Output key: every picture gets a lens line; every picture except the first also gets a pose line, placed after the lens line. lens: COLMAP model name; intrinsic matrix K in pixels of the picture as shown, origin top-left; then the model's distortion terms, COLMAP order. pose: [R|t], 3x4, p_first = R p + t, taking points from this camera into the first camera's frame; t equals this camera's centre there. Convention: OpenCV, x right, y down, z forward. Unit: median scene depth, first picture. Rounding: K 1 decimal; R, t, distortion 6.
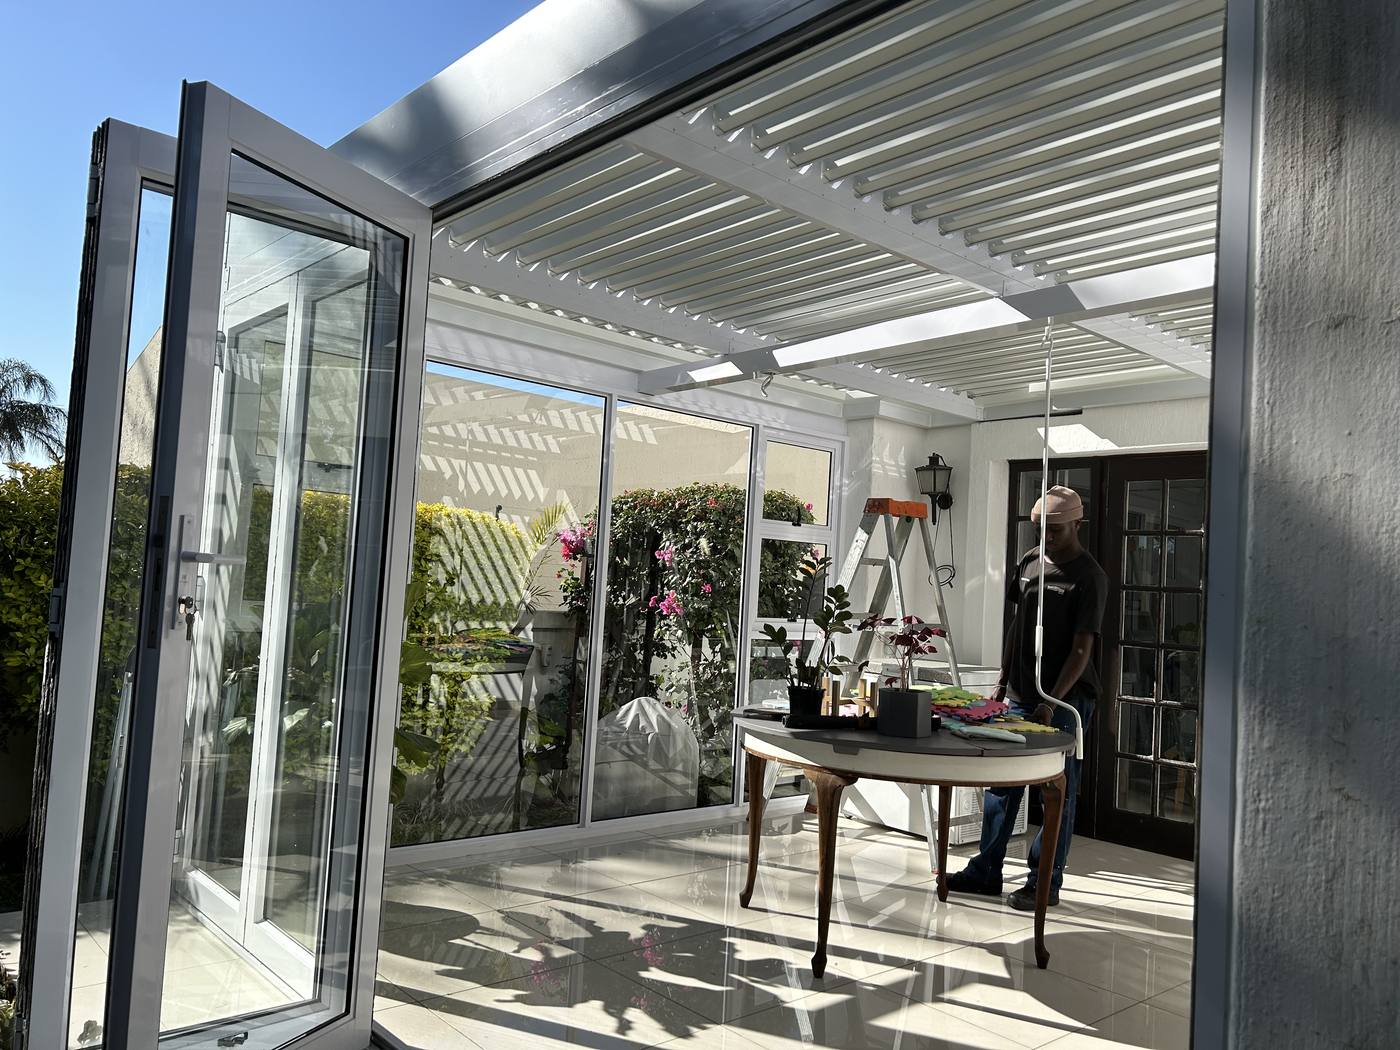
lens RADIAL K [[1043.5, 0, 699.2], [0, 1043.5, 532.9], [0, 0, 1]] dist [0.039155, -0.036617]
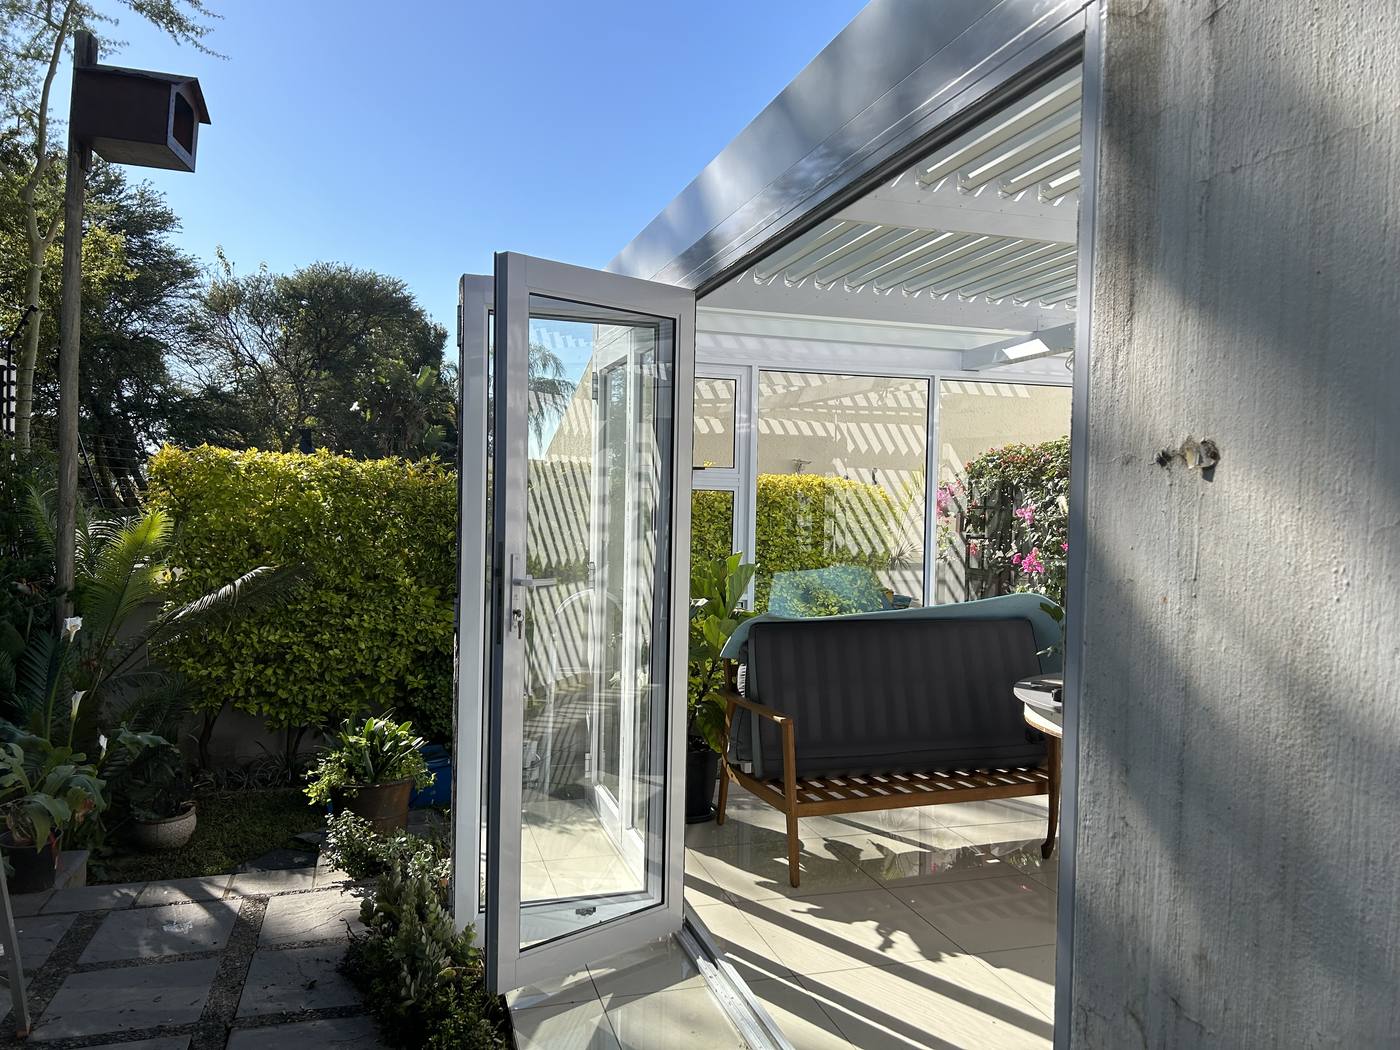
lens RADIAL K [[1043.5, 0, 699.8], [0, 1043.5, 518.3], [0, 0, 1]] dist [0.039155, -0.036617]
pose [[0.905854, -0.031949, -0.422383, 0.234471], [0.055350, 0.997530, 0.043252, -0.074358], [0.419958, -0.062559, 0.905385, -0.135456]]
